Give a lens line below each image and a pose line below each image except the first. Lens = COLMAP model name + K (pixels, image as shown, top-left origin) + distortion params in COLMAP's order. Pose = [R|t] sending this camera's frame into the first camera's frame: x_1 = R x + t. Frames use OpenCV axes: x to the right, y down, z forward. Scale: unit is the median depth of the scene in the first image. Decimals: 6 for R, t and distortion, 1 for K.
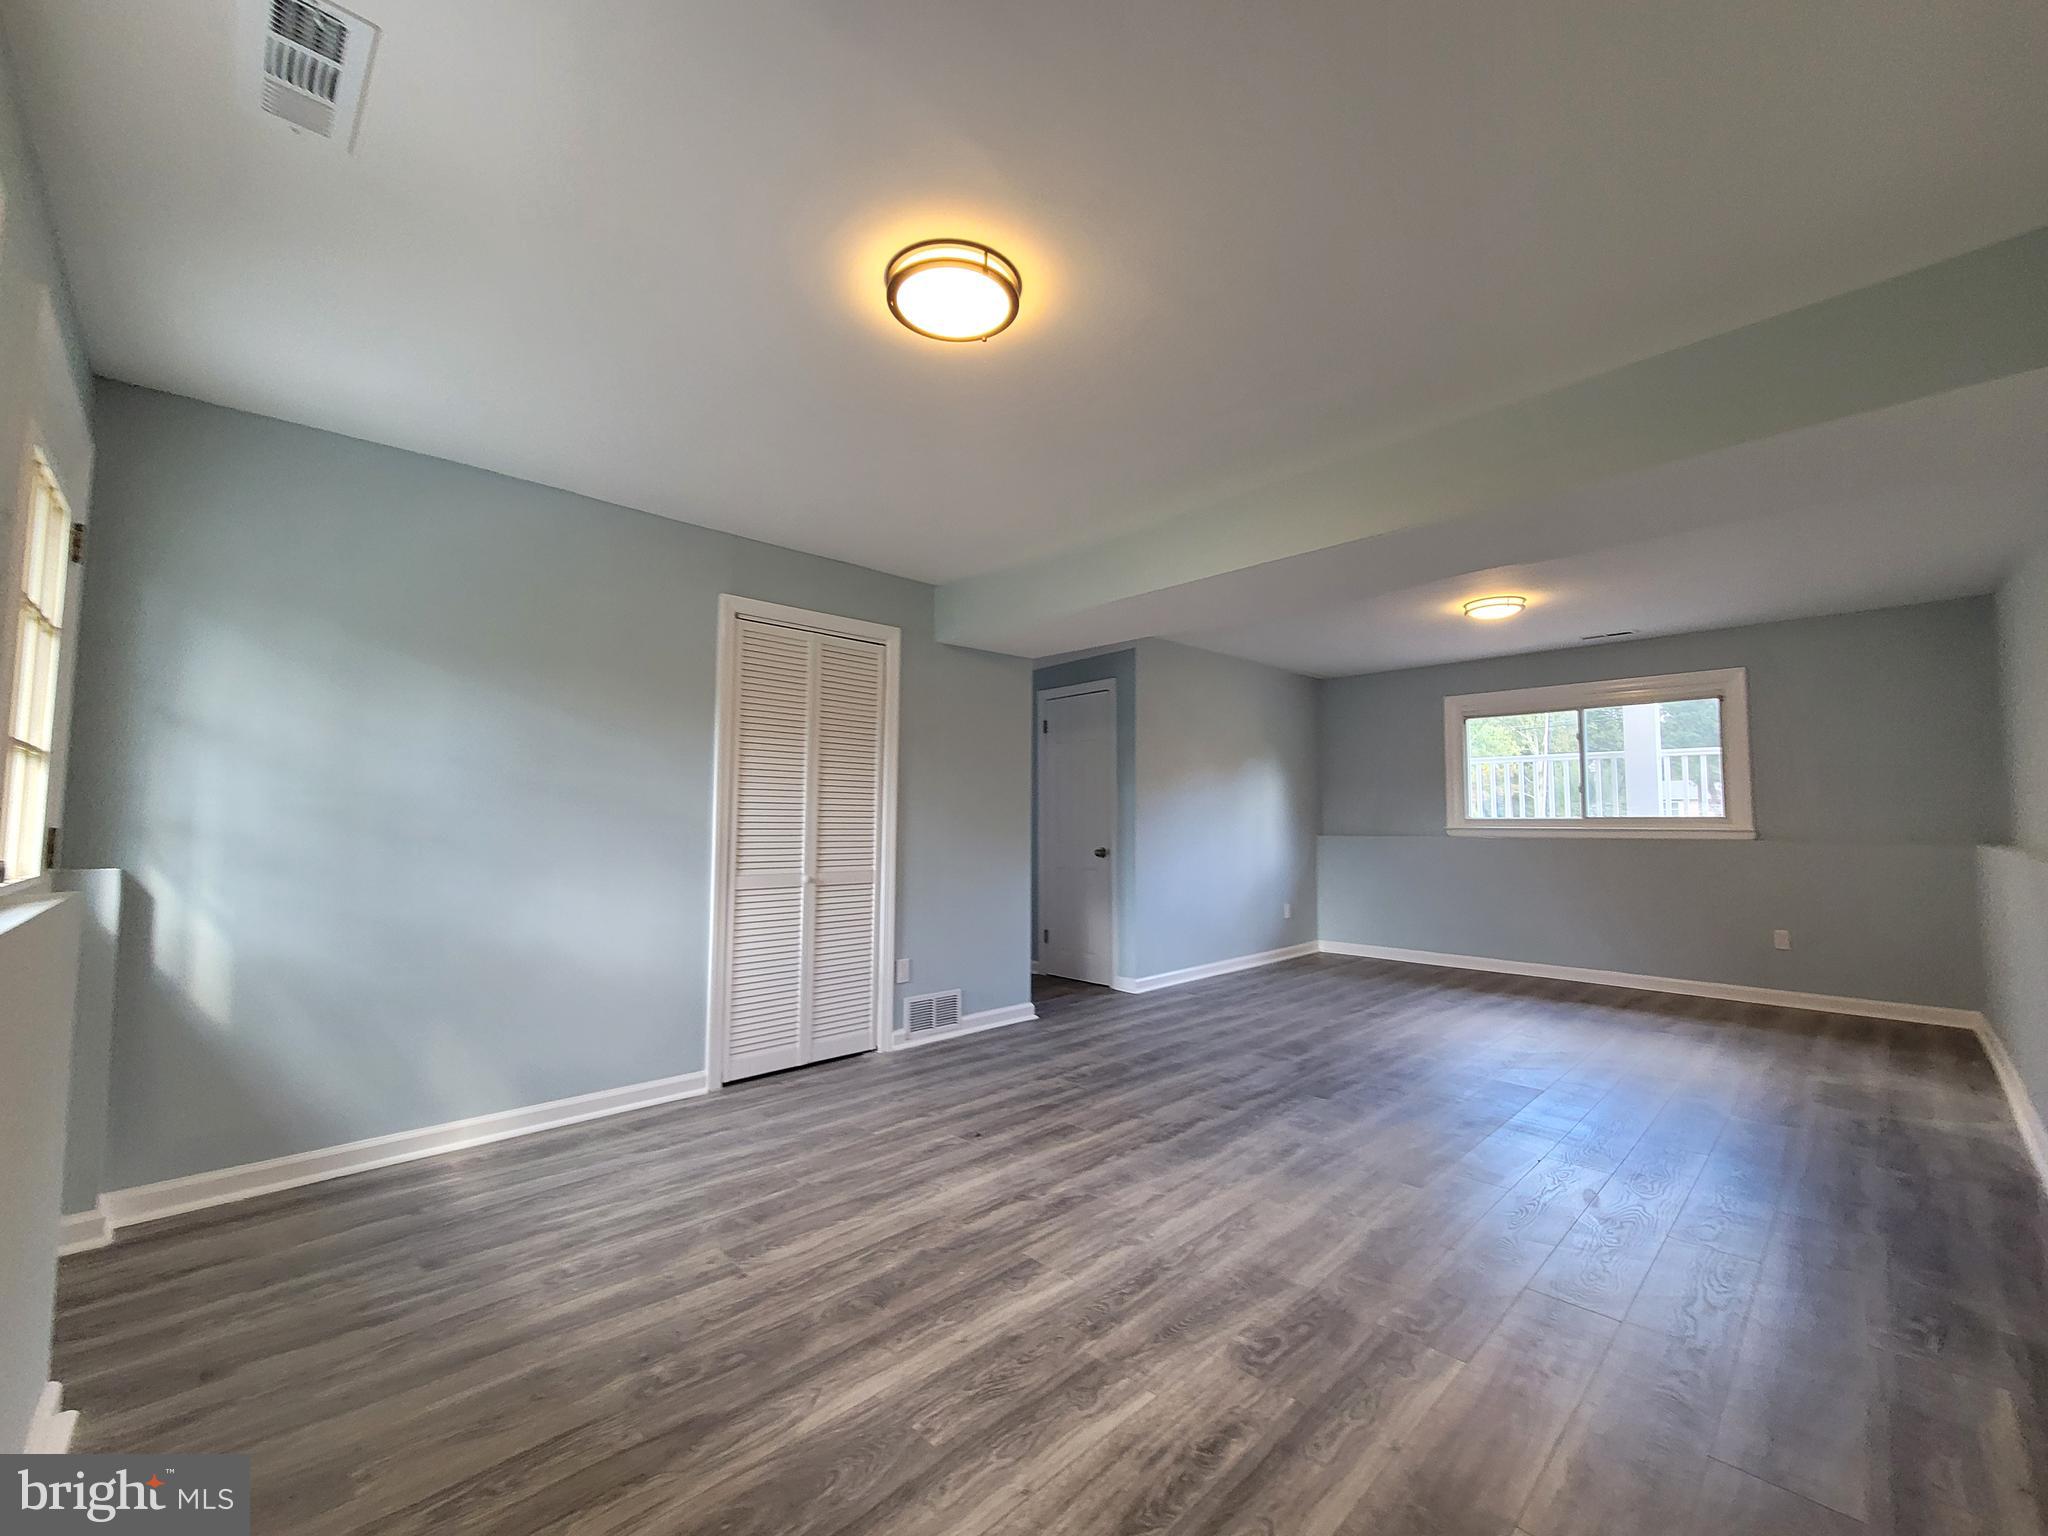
lens RADIAL K [[838.1, 0, 1028.6], [0, 838.1, 766.0], [0, 0, 1]] dist [0.004008, -0.002201]
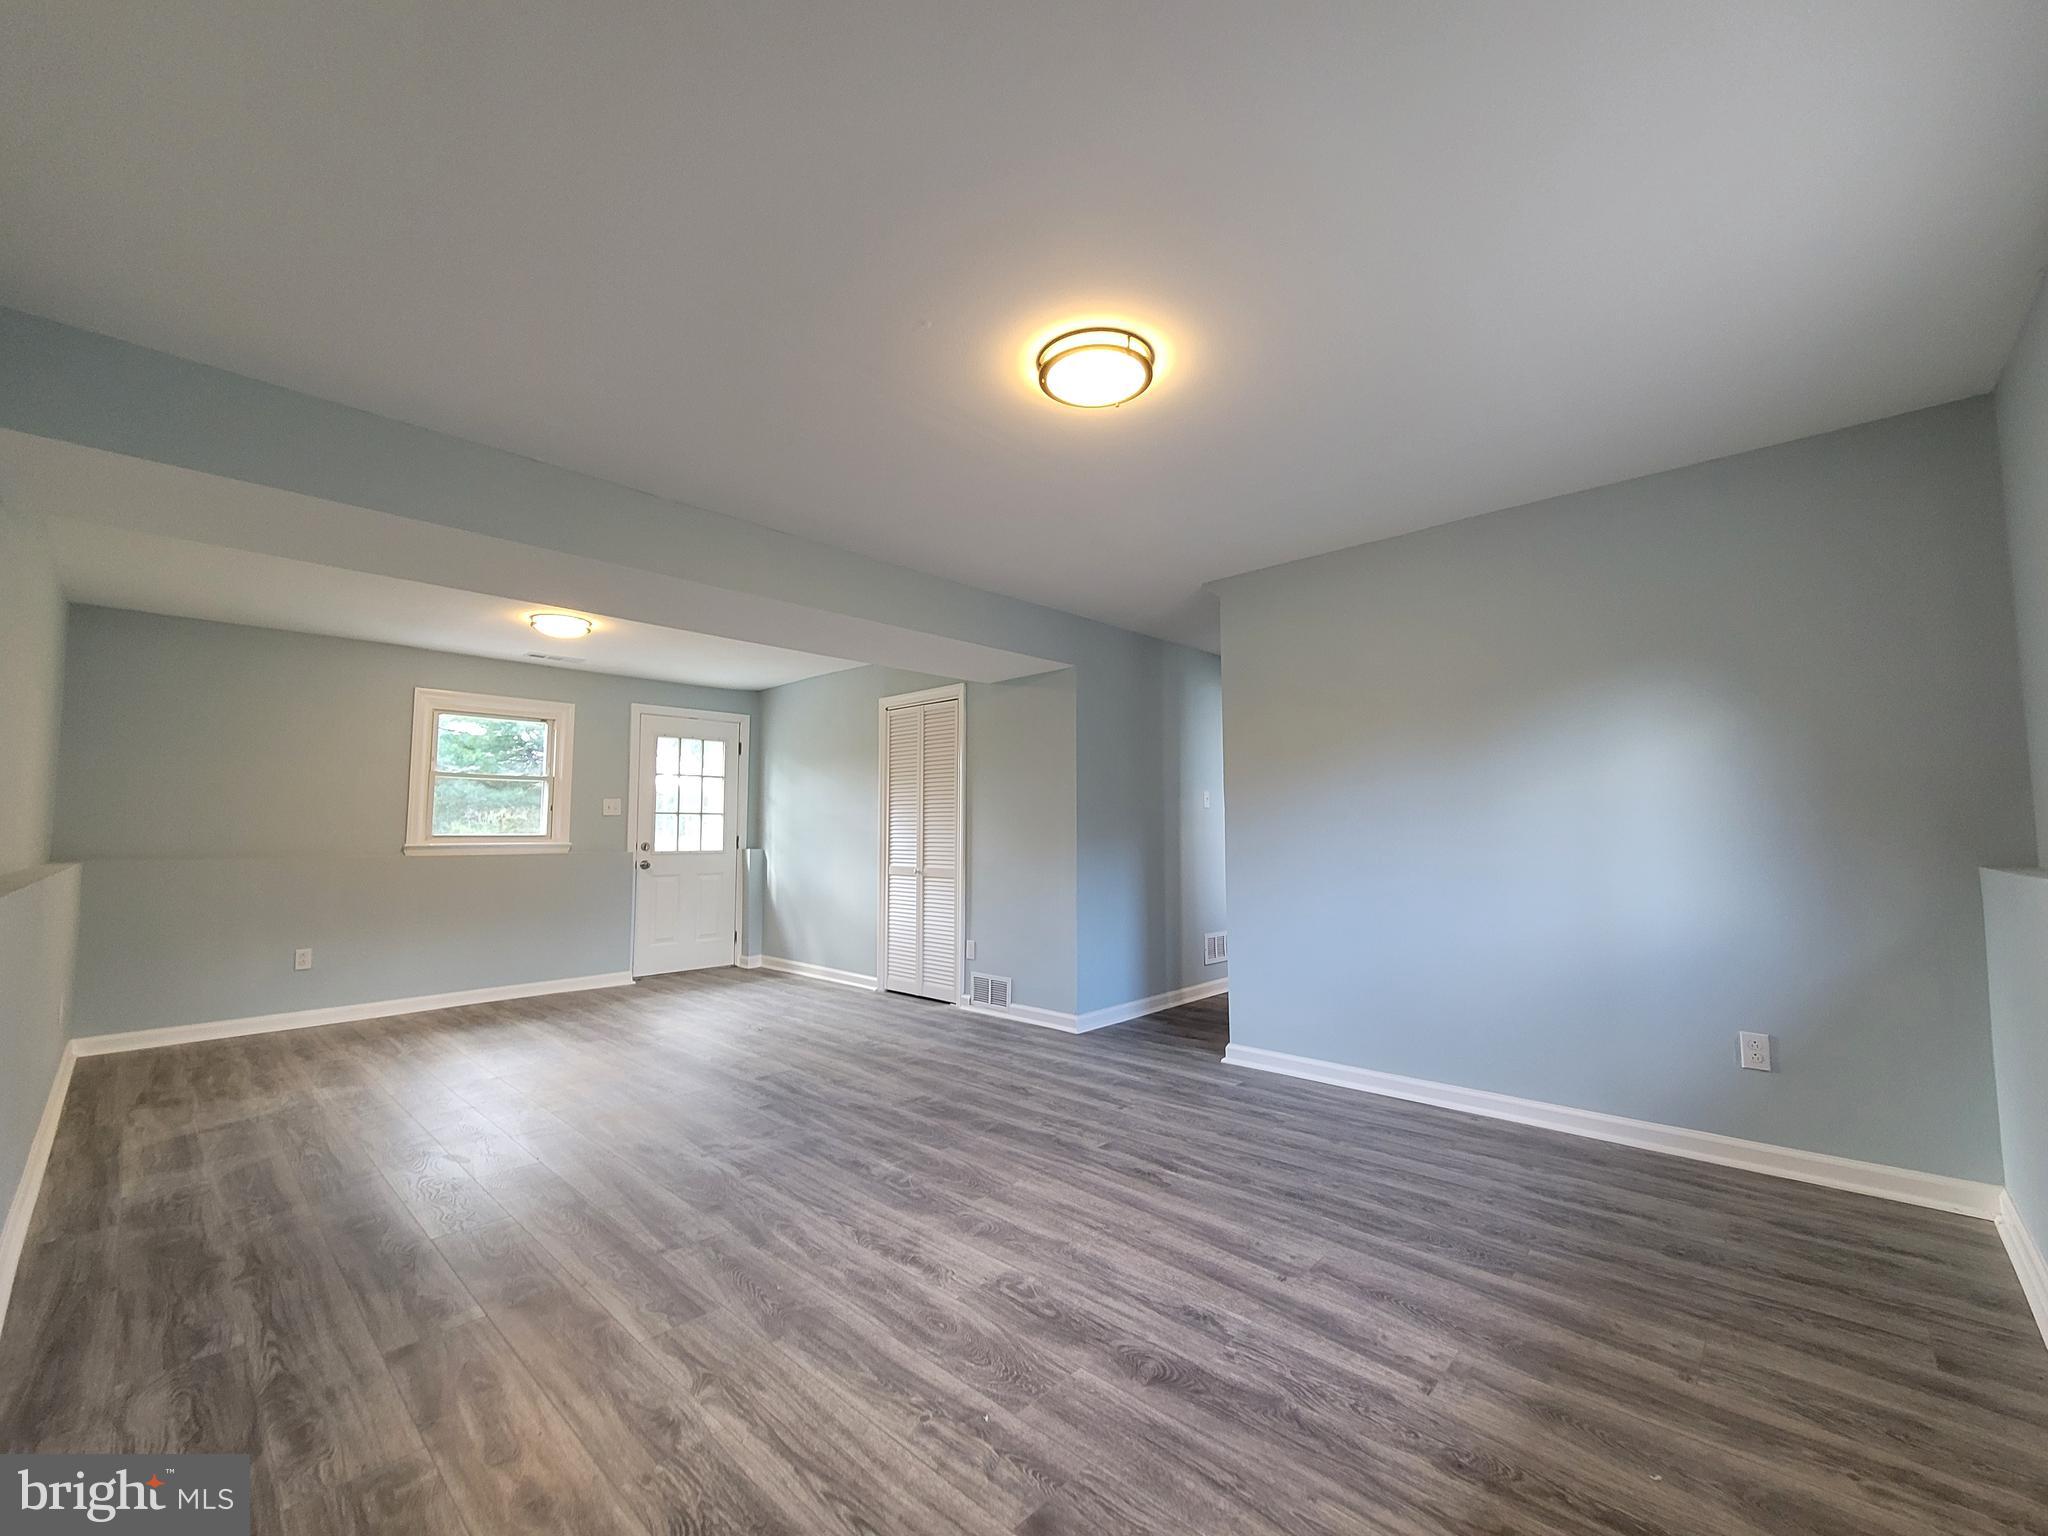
lens RADIAL K [[838.1, 0, 1058.3], [0, 838.1, 766.6], [0, 0, 1]] dist [0.004008, -0.002201]
pose [[0.059149, -0.079551, -0.995074, 1.323928], [0.072208, 0.994549, -0.075217, 0.084397], [0.995634, -0.067403, 0.064571, 1.235431]]
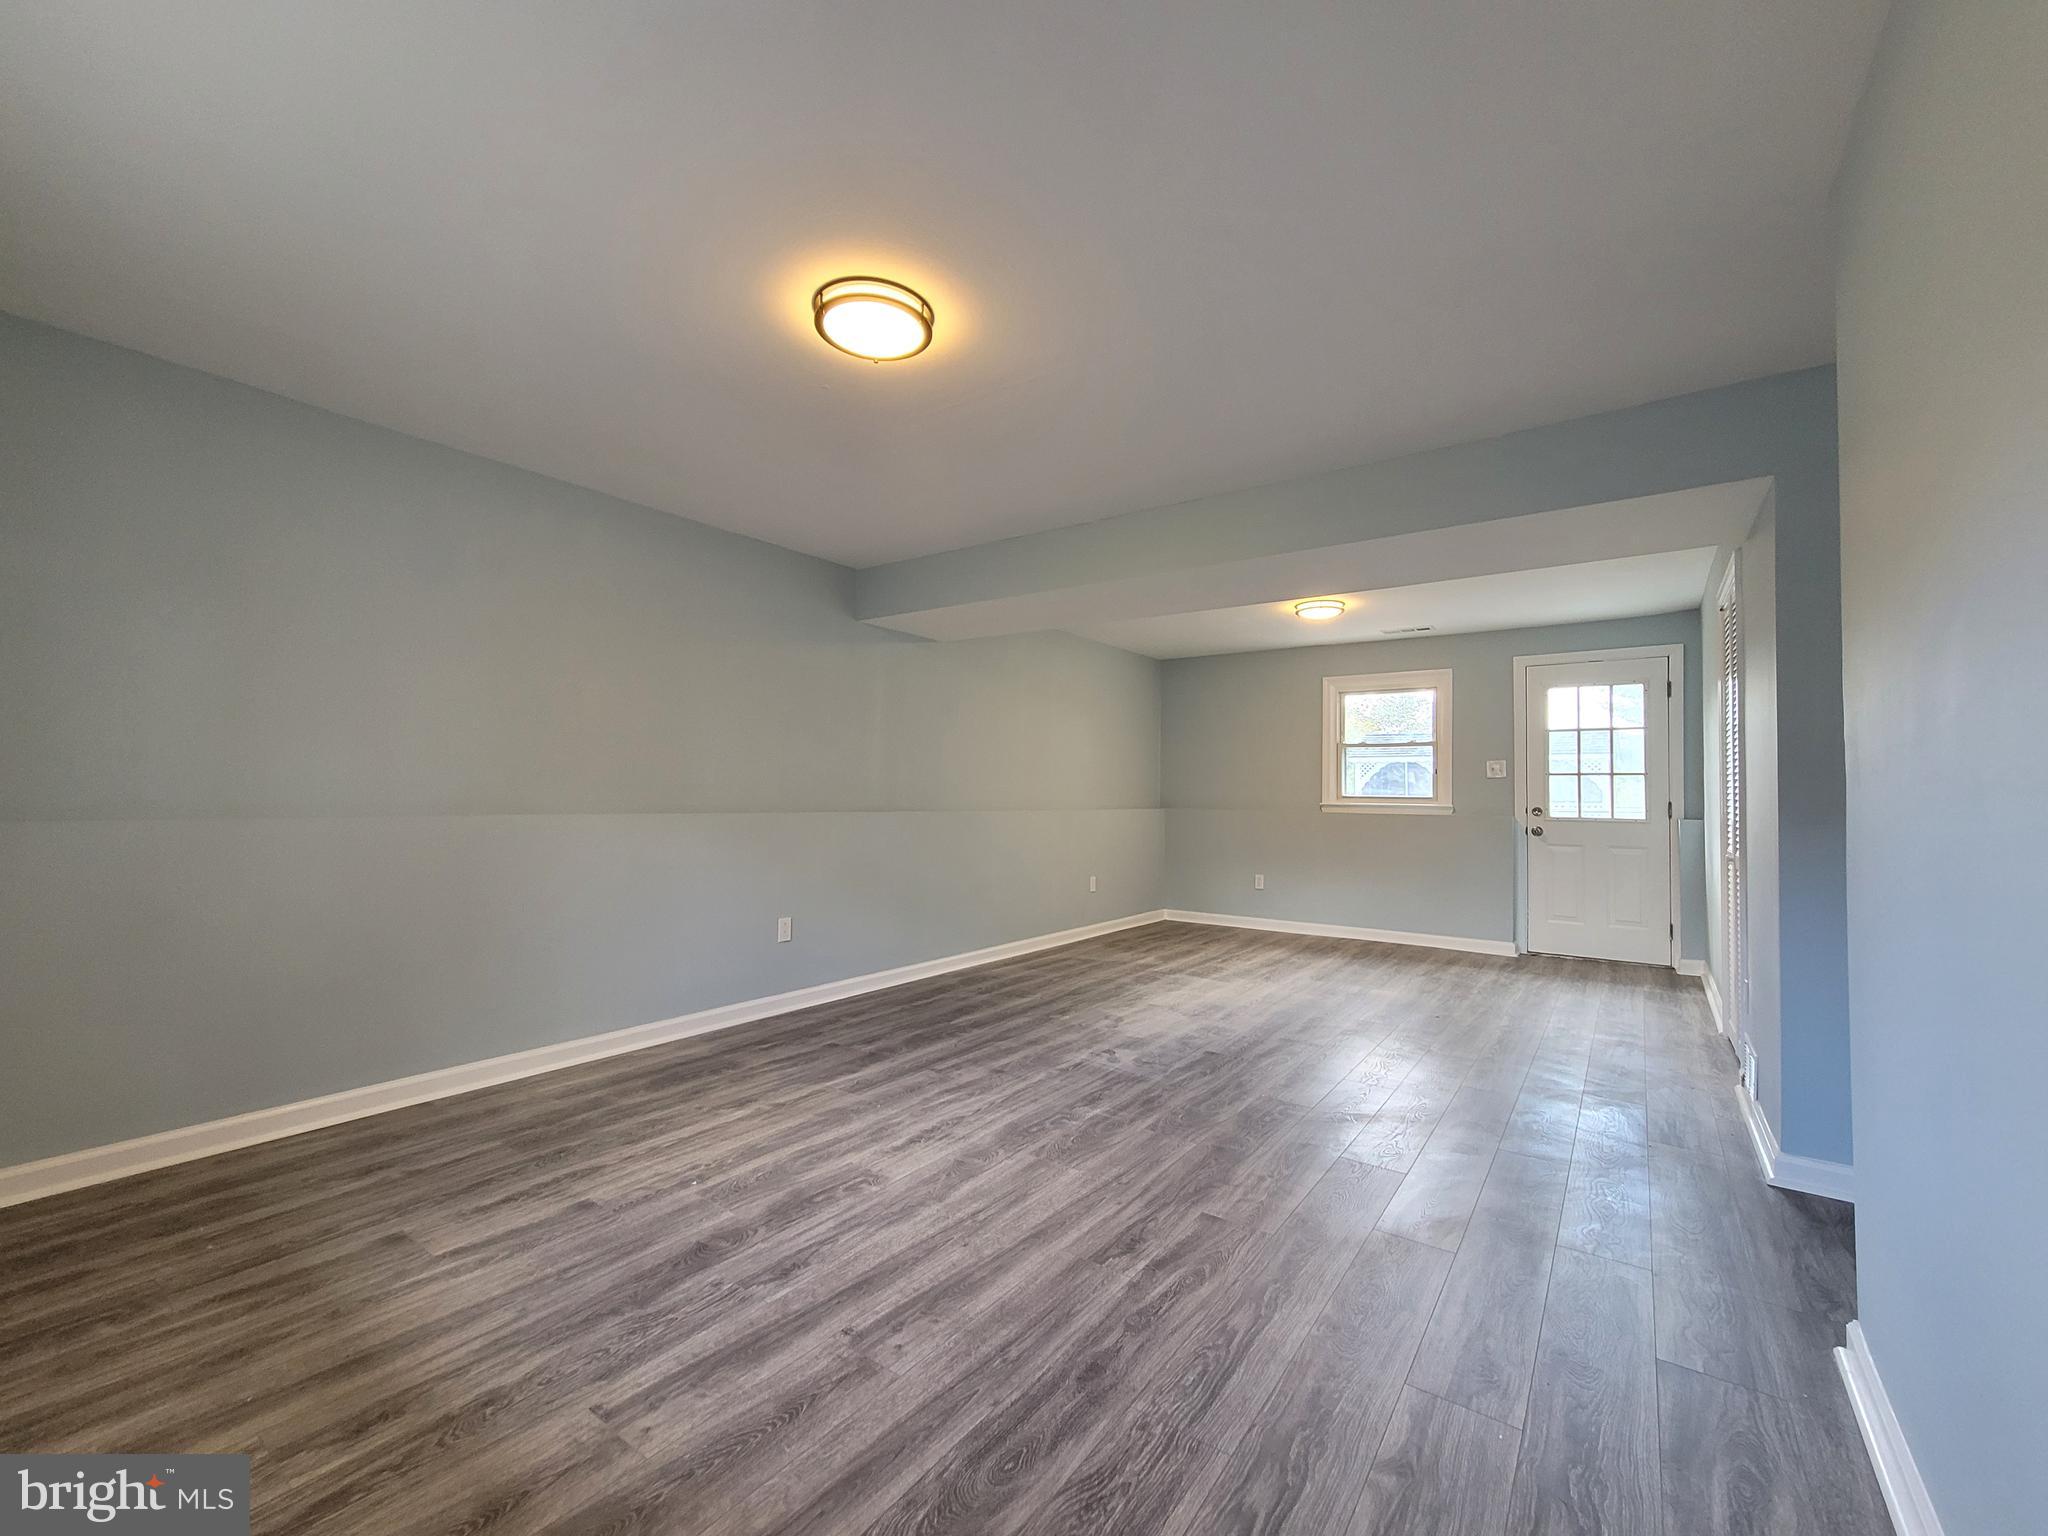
lens RADIAL K [[838.1, 0, 1031.3], [0, 838.1, 769.0], [0, 0, 1]] dist [0.004008, -0.002201]
pose [[-0.985826, -0.017310, -0.166877, 0.712733], [-0.001320, 0.995433, -0.095457, 0.131434], [0.167767, -0.093884, -0.981346, 1.914404]]
